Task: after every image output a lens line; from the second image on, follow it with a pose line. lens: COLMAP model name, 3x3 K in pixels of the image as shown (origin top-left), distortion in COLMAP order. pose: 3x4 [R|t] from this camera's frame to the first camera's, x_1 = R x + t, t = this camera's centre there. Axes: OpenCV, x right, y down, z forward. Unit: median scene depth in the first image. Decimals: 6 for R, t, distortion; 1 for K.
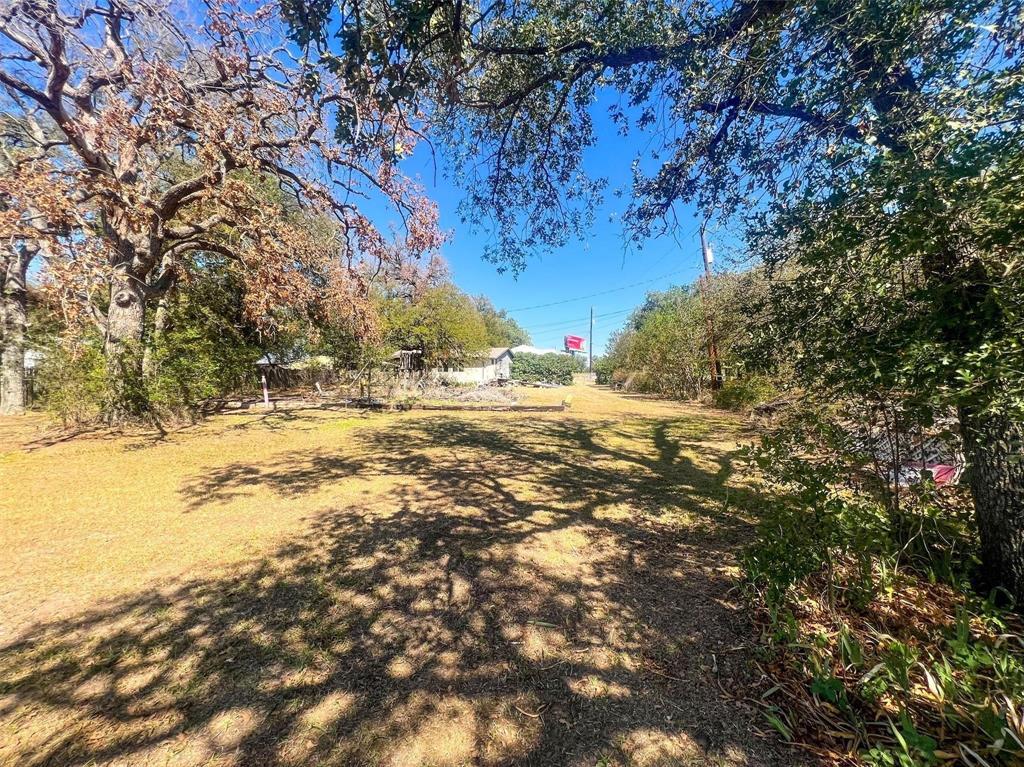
lens RADIAL K [[411.3, 0, 508.9], [0, 411.3, 387.6], [0, 0, 1]] dist [0.004638, 0.000294]
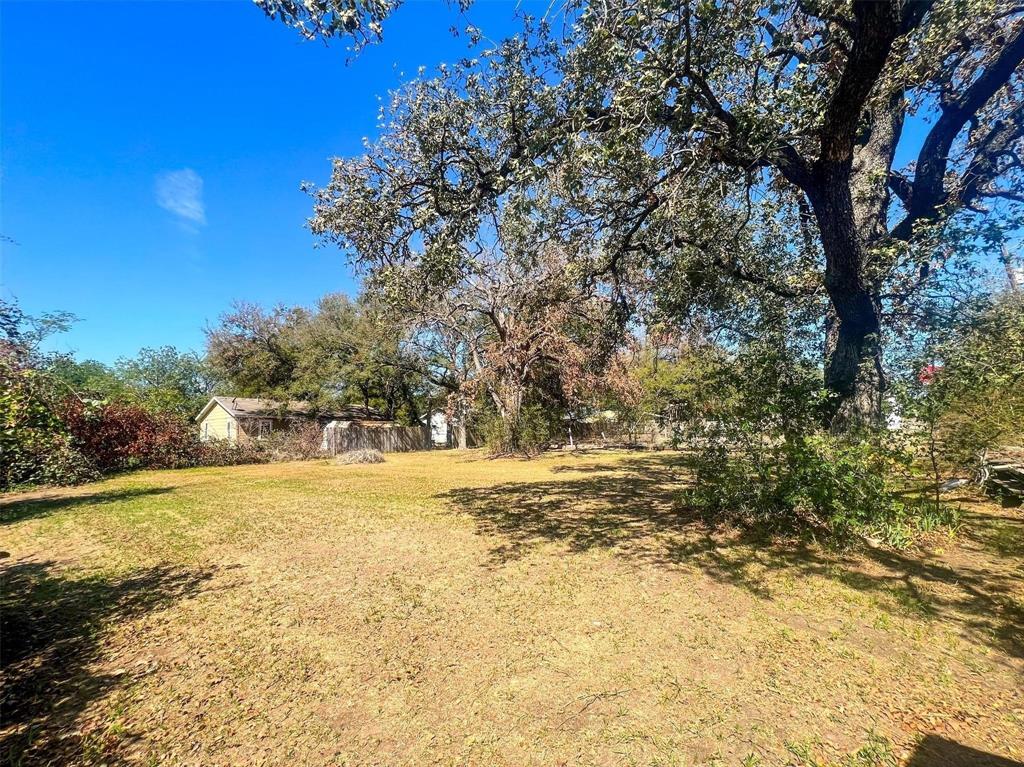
lens RADIAL K [[411.3, 0, 511.8], [0, 411.3, 386.5], [0, 0, 1]] dist [0.004638, 0.000294]
pose [[0.787523, -0.082109, -0.610790, 0.208169], [0.004160, 0.991771, -0.127961, 0.014993], [0.616271, 0.098231, 0.781384, -0.389075]]
